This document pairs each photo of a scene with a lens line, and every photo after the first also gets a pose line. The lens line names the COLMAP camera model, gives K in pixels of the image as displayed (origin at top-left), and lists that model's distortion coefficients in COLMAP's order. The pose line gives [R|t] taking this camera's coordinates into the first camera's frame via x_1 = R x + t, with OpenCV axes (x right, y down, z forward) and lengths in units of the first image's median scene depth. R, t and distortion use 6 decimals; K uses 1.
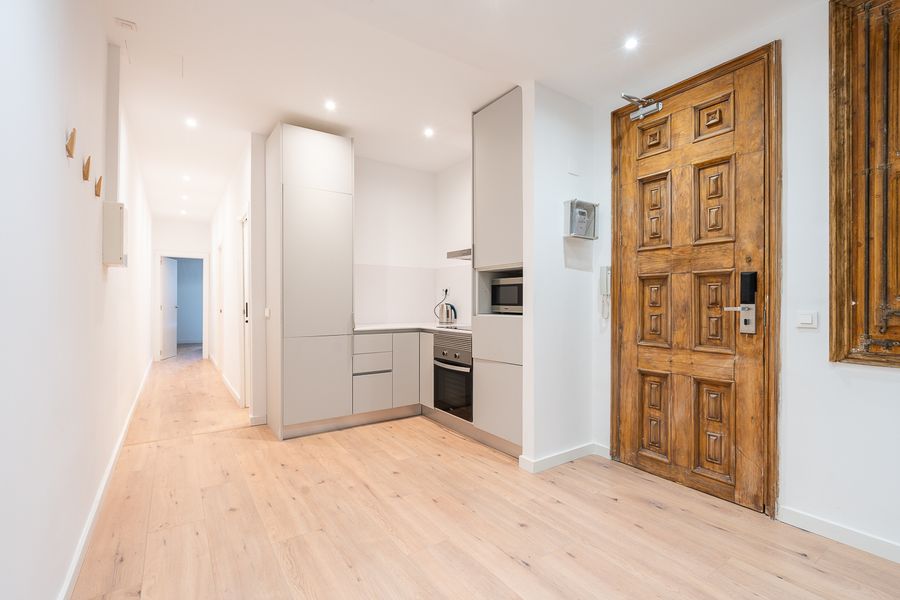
lens RADIAL K [[404.2, 0, 451.9], [0, 404.2, 302.5], [0, 0, 1]] dist [-0.004370, 0.000931]
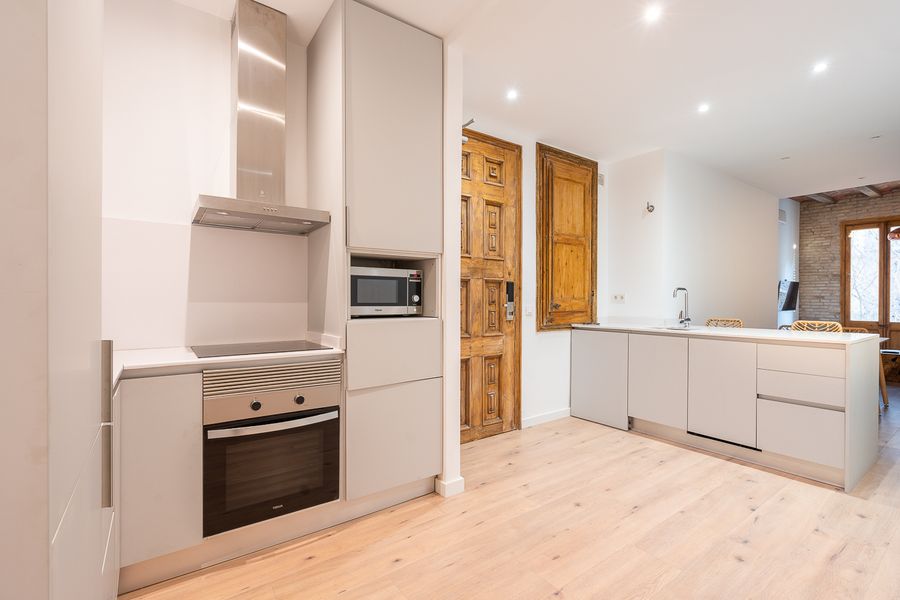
lens RADIAL K [[404.2, 0, 451.9], [0, 404.2, 302.5], [0, 0, 1]] dist [-0.004370, 0.000931]
pose [[-0.023042, -0.005835, 0.999717, -0.760059], [0.000183, 0.999983, 0.005840, -0.003044], [-0.999734, 0.000317, -0.023040, 1.143845]]
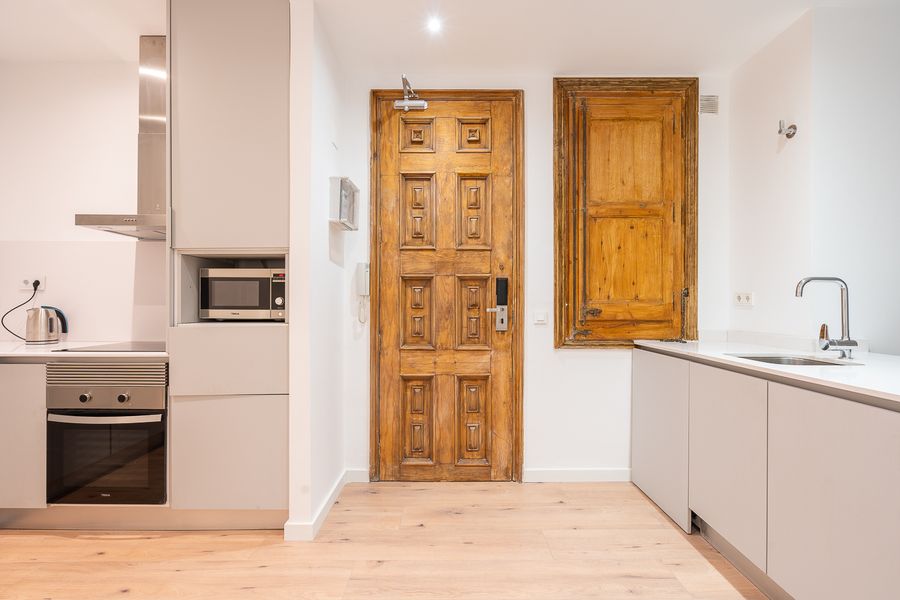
lens RADIAL K [[404.2, 0, 451.9], [0, 404.2, 302.5], [0, 0, 1]] dist [-0.004370, 0.000931]
pose [[0.562969, 0.001944, 0.826476, -0.279979], [0.000934, 0.999995, -0.002988, -0.001320], [-0.826478, 0.002454, 0.562964, 0.419410]]
